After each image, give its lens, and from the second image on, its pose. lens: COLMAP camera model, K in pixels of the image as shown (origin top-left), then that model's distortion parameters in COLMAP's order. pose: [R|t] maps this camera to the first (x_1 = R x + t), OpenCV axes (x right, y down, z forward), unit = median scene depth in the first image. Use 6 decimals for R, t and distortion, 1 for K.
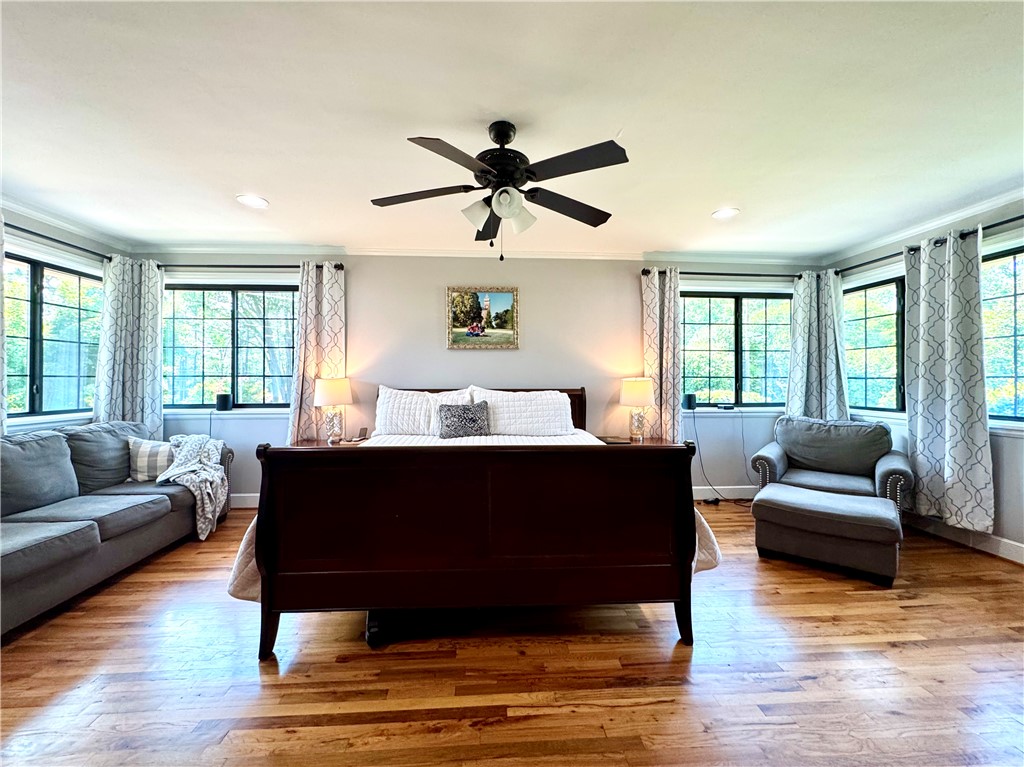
lens RADIAL K [[417.7, 0, 516.4], [0, 417.7, 380.5], [0, 0, 1]] dist [-0.002261, -0.000130]
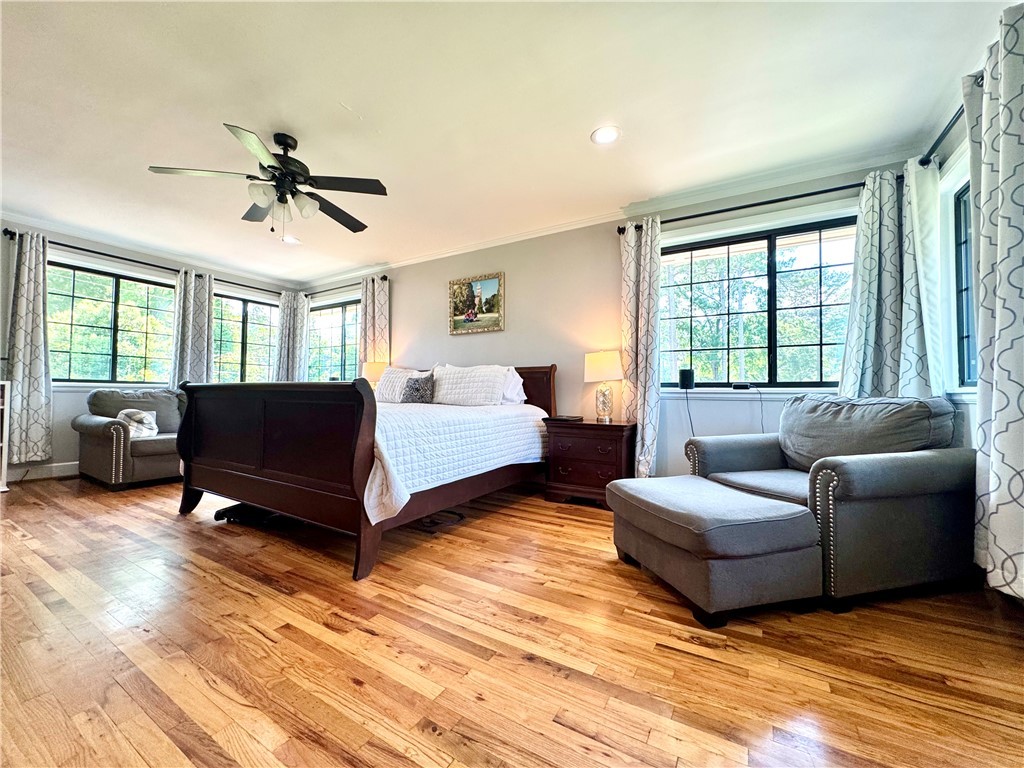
lens RADIAL K [[405.8, 0, 525.0], [0, 405.8, 386.4], [0, 0, 1]] dist [-0.000395, -0.000007]
pose [[0.825473, -0.006037, -0.564409, 0.632928], [-0.010736, 0.999594, -0.026393, 0.092579], [0.564339, 0.027846, 0.825073, 0.200355]]
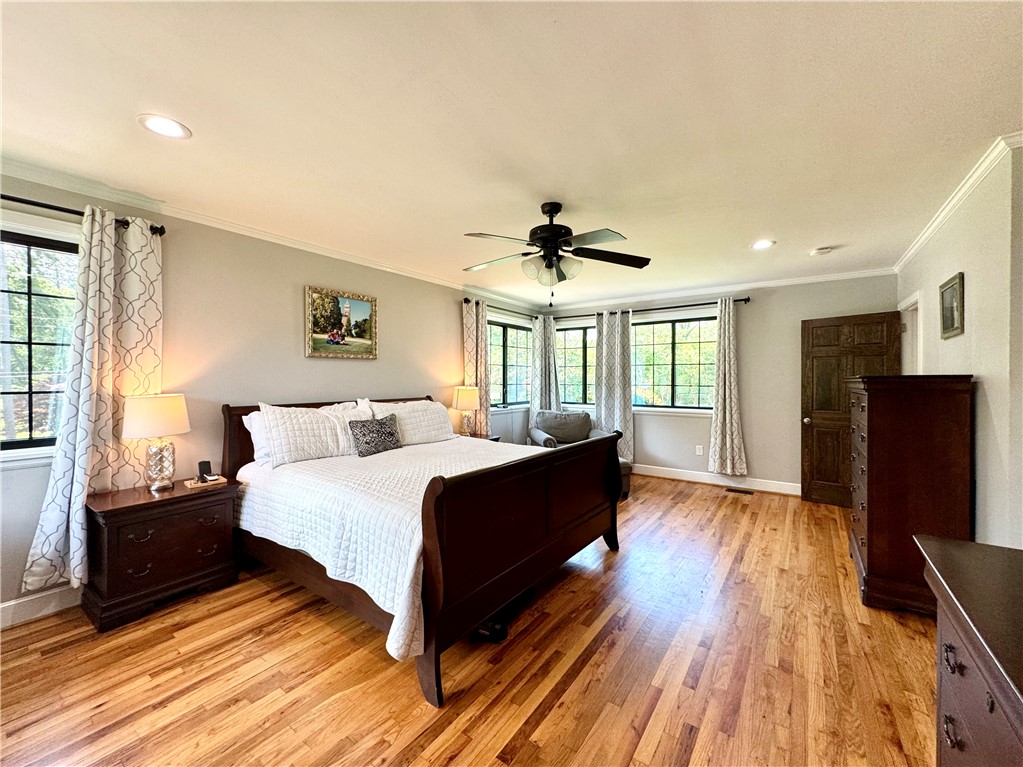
lens RADIAL K [[406.0, 0, 506.5], [0, 406.0, 383.4], [0, 0, 1]] dist [-0.000396, -0.000343]
pose [[0.649576, -0.009738, 0.760234, -0.538594], [0.001830, 0.999935, 0.011244, -0.029191], [-0.760294, -0.005912, 0.649552, 0.133984]]
